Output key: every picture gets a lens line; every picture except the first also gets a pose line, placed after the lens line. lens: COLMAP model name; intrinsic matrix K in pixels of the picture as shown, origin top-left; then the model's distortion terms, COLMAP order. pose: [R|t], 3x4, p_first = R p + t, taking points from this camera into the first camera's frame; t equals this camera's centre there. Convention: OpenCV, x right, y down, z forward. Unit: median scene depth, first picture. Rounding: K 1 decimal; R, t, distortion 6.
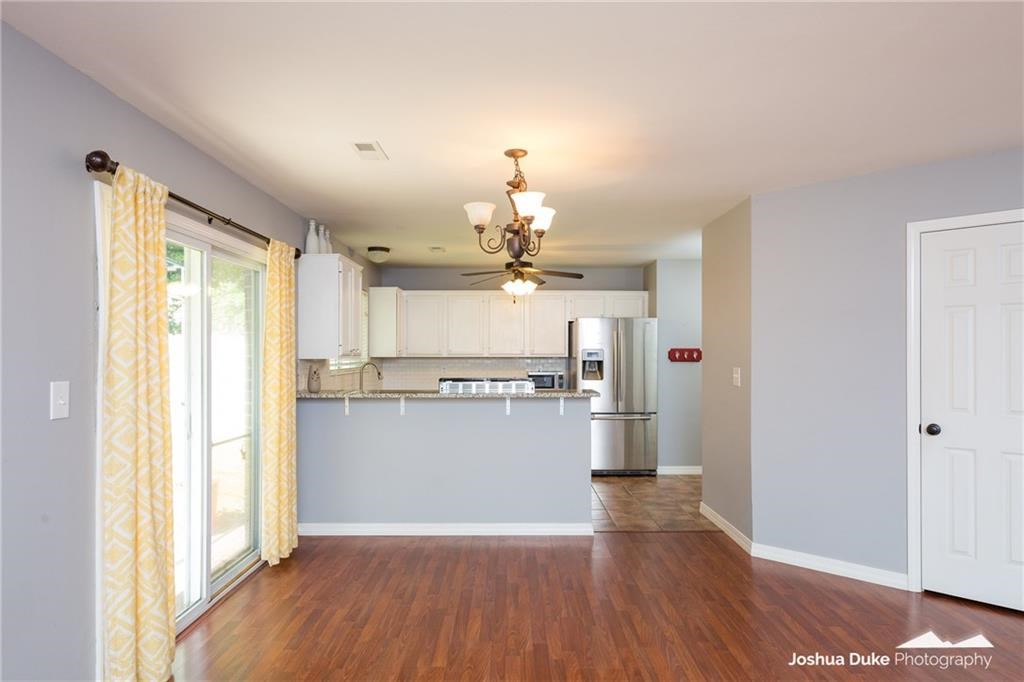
lens RADIAL K [[628.7, 0, 515.8], [0, 628.7, 350.9], [0, 0, 1]] dist [0.002685, 0.002775]
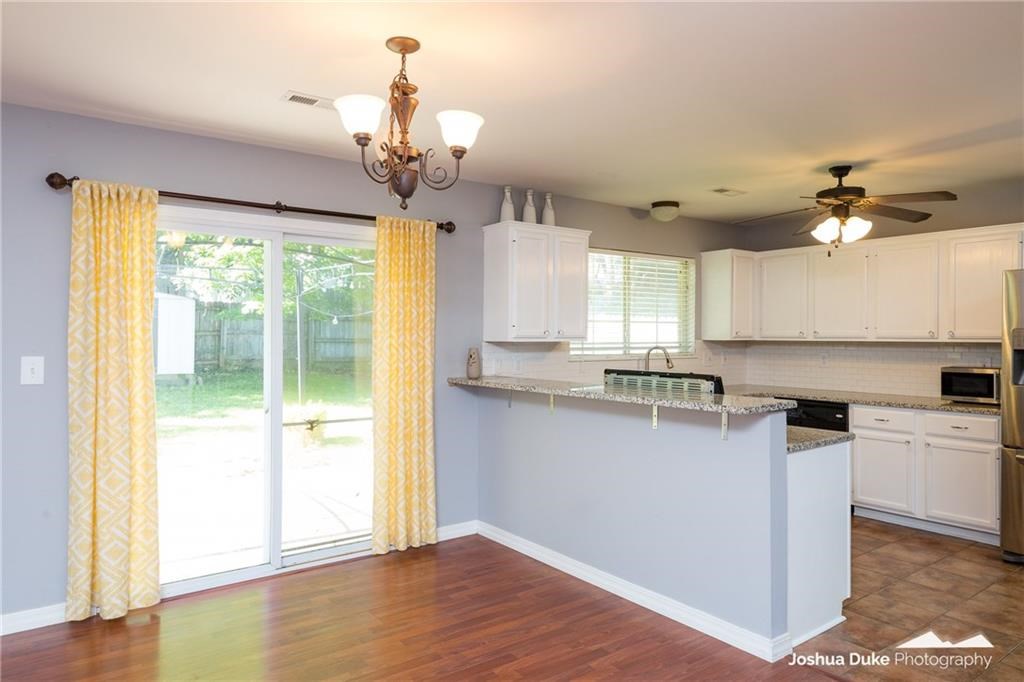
lens RADIAL K [[661.1, 0, 512.0], [0, 661.1, 341.0], [0, 0, 1]] dist [0.008025, 0.000076]
pose [[0.596174, 0.007975, -0.802816, 0.454098], [0.001767, 0.999935, 0.011246, 0.001114], [0.802853, -0.008123, 0.596121, 0.460098]]
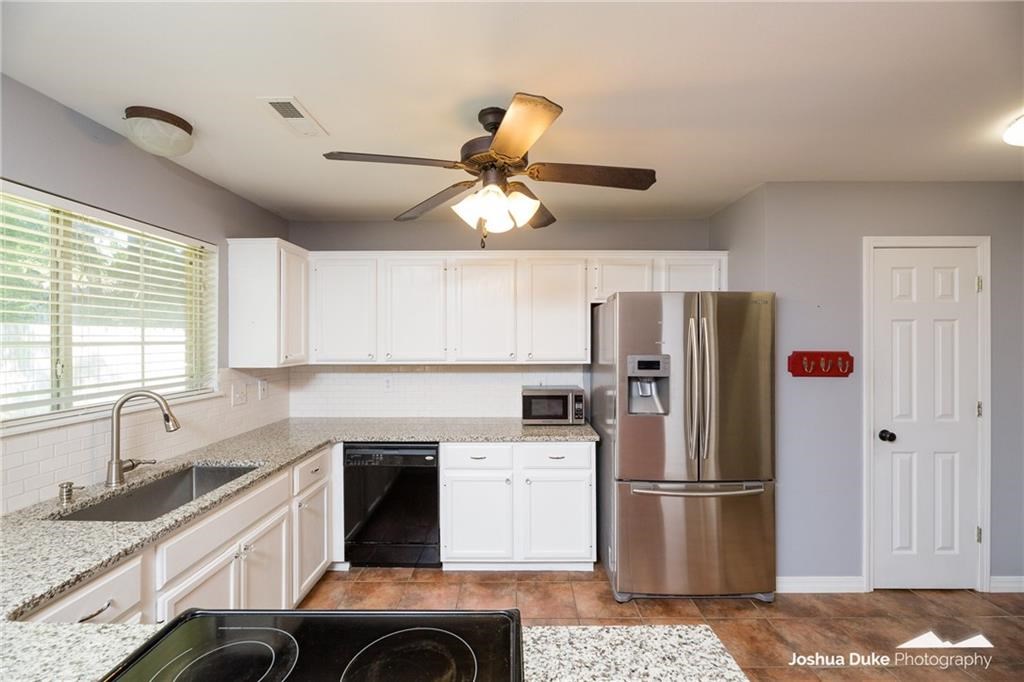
lens RADIAL K [[417.8, 0, 512.0], [0, 417.8, 341.0], [0, 0, 1]] dist [-0.000586, -0.000239]
pose [[0.999826, -0.003186, -0.018354, 0.028119], [0.003315, 0.999970, 0.006977, -0.023498], [0.018331, -0.007036, 0.999807, 0.974184]]
